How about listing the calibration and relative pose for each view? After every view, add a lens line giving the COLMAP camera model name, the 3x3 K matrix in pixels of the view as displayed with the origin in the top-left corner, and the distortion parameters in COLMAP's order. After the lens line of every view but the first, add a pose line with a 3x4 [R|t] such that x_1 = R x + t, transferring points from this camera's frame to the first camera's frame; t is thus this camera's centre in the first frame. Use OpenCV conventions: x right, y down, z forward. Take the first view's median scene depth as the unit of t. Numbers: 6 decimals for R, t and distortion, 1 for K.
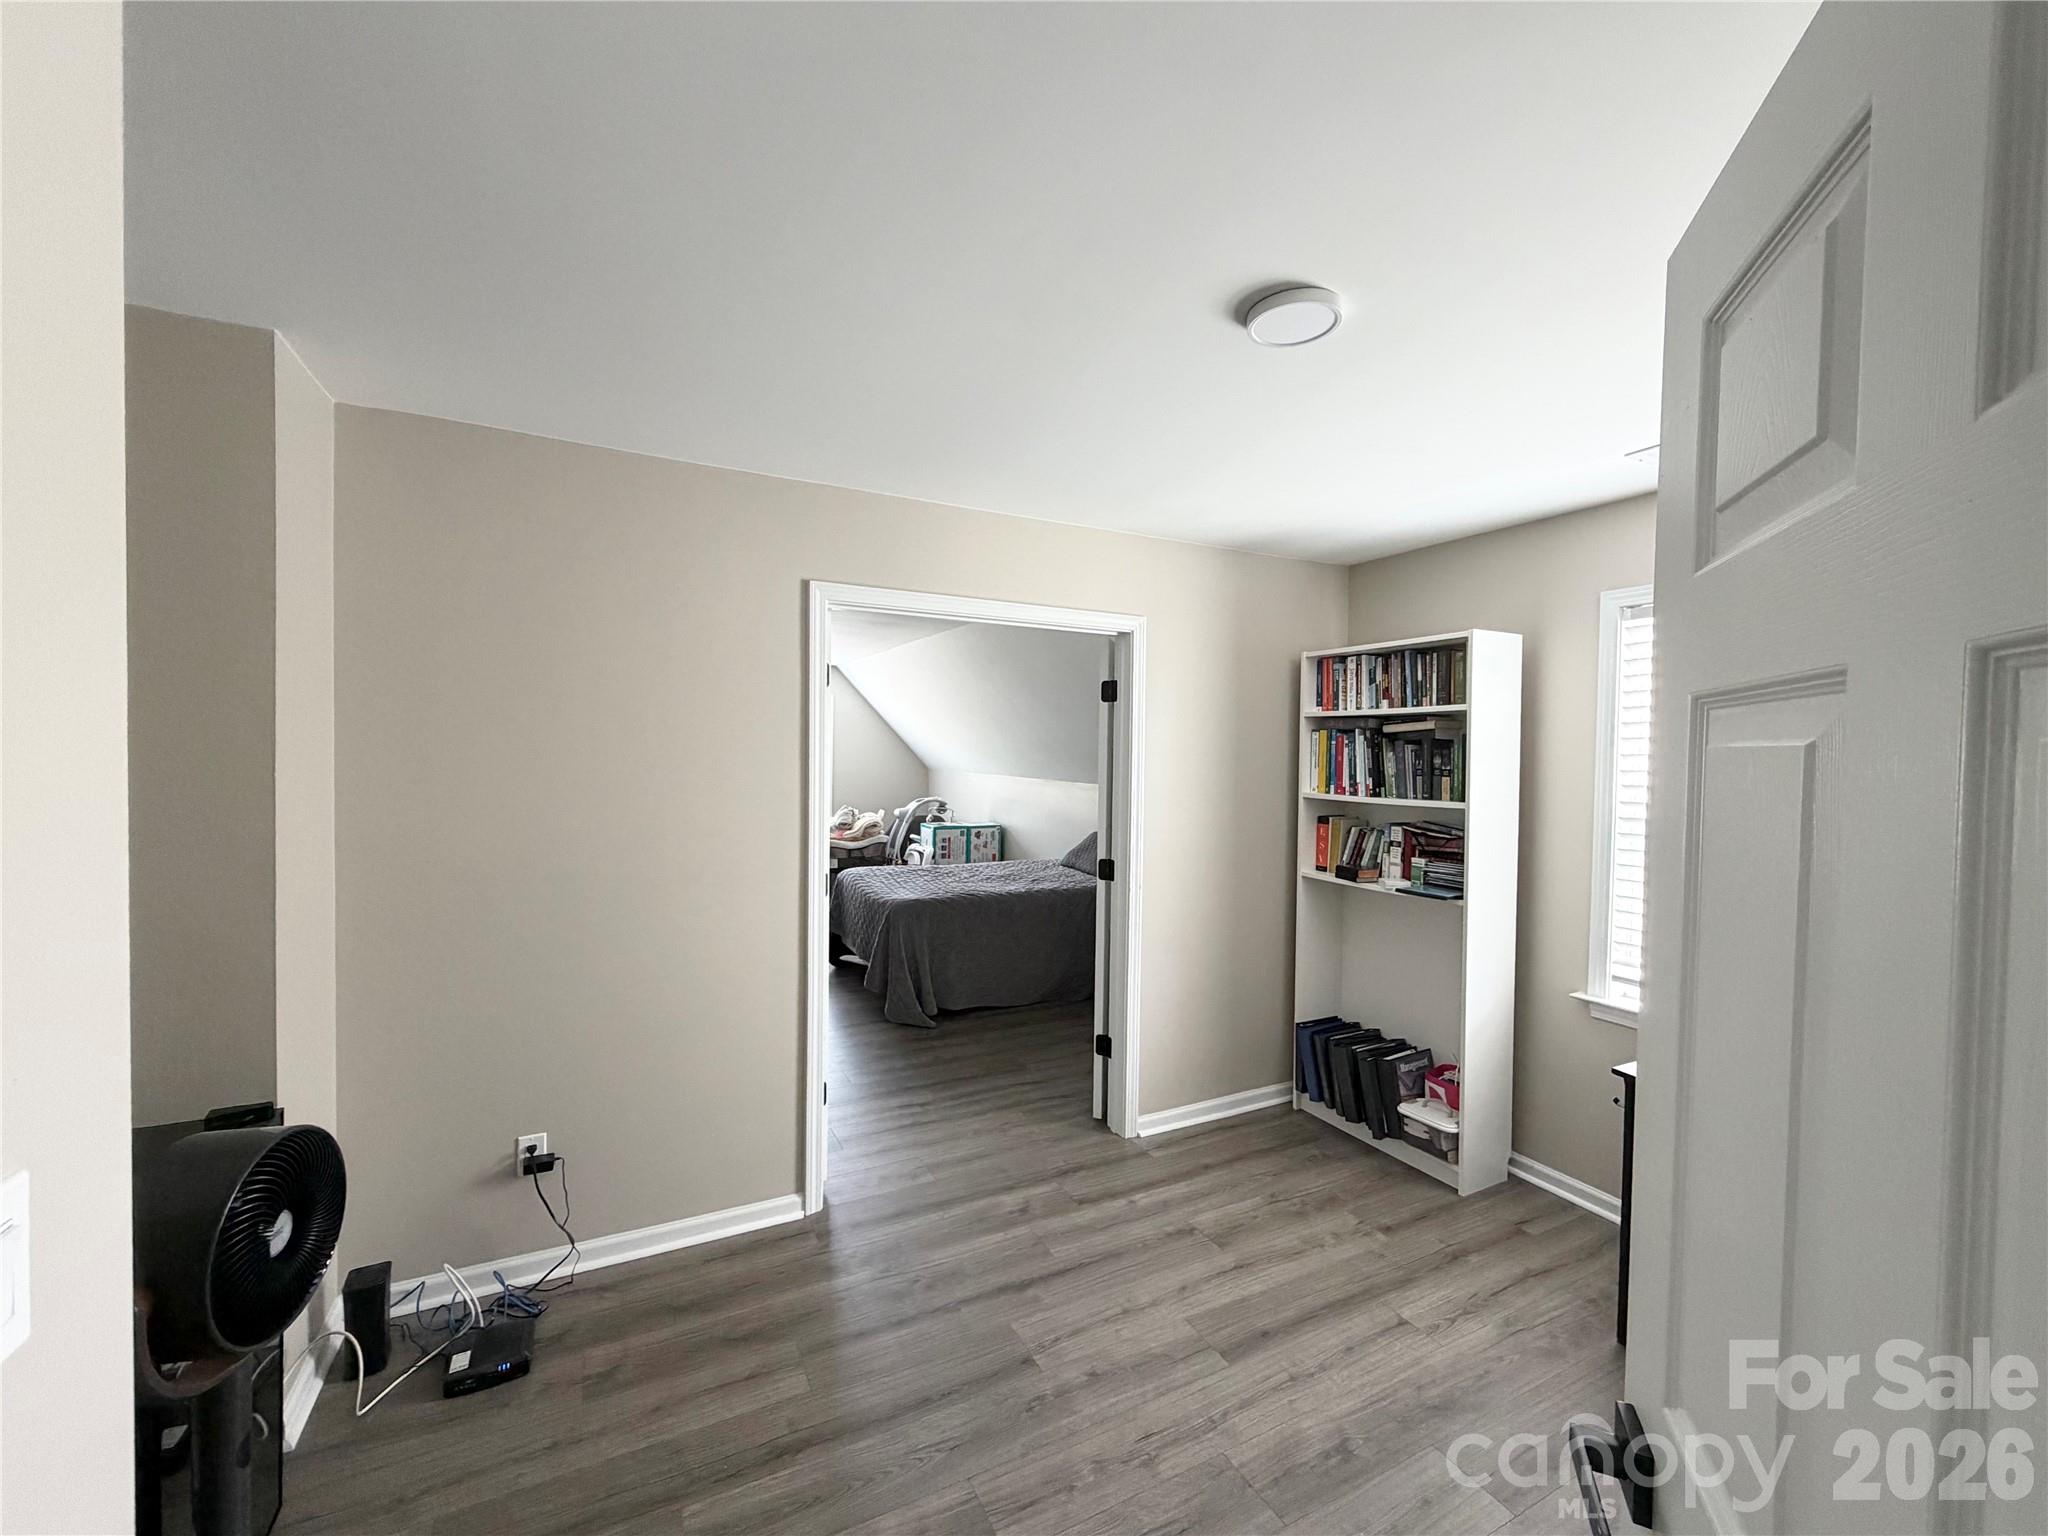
lens RADIAL K [[818.1, 0, 1022.1], [0, 818.1, 773.9], [0, 0, 1]] dist [0.001735, -0.000060]
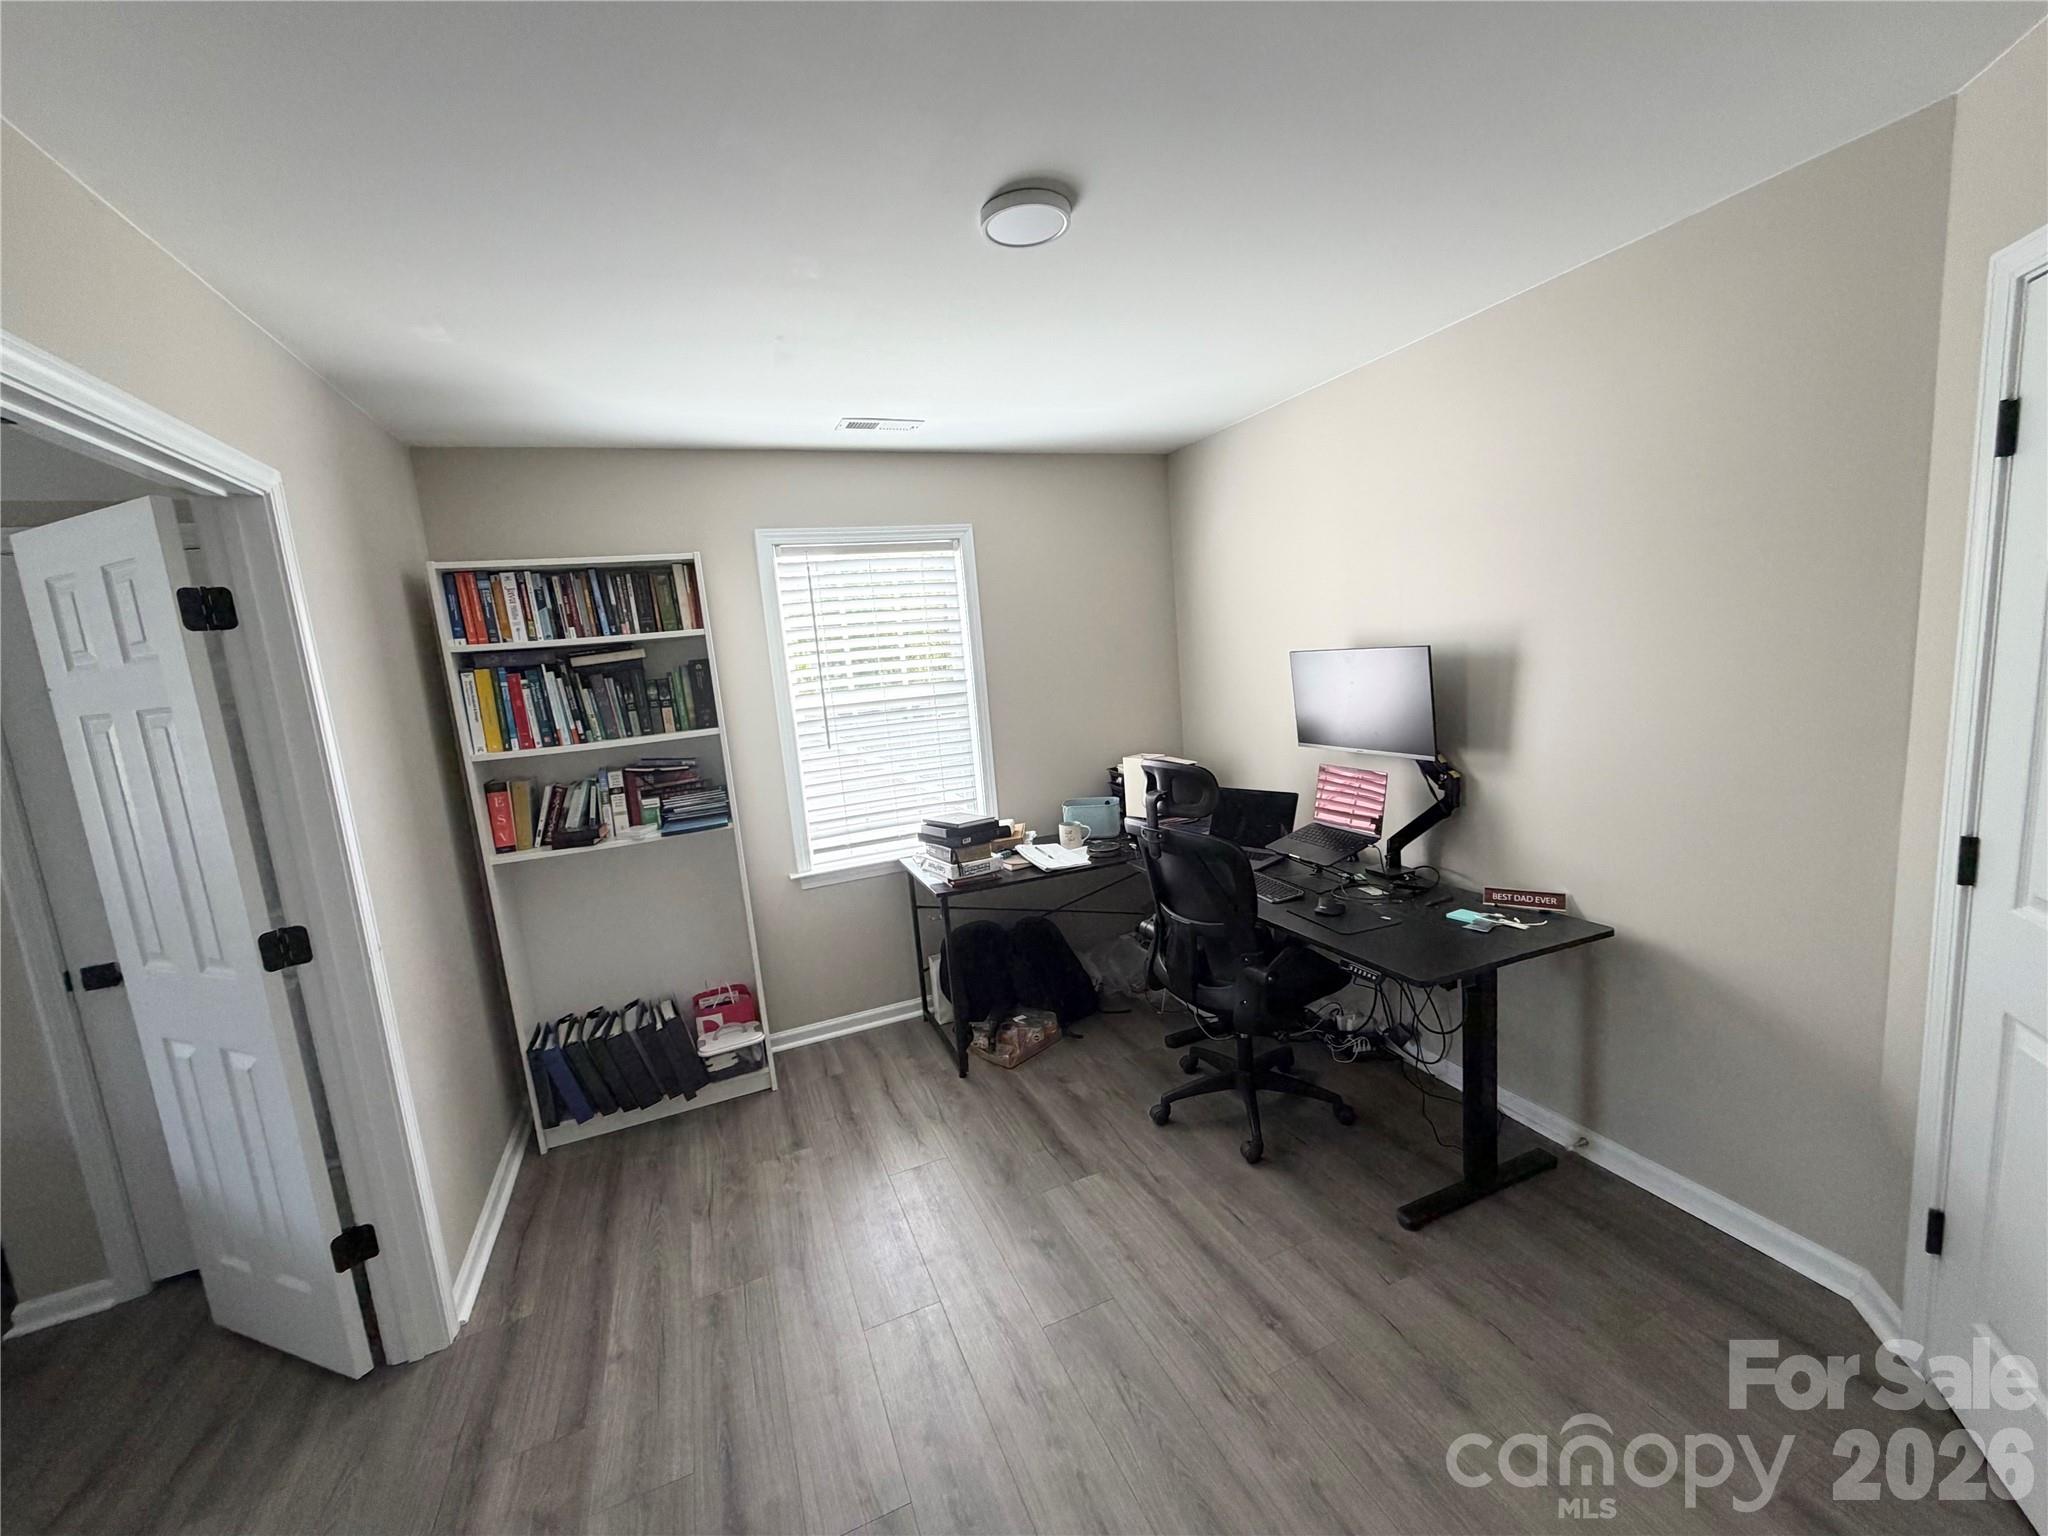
lens RADIAL K [[818.1, 0, 1021.6], [0, 818.1, 768.7], [0, 0, 1]] dist [0.001735, -0.000060]
pose [[0.074416, -0.169264, 0.982757, -0.354544], [0.113912, 0.980482, 0.160246, -0.028374], [-0.990700, 0.100023, 0.092244, 0.449515]]
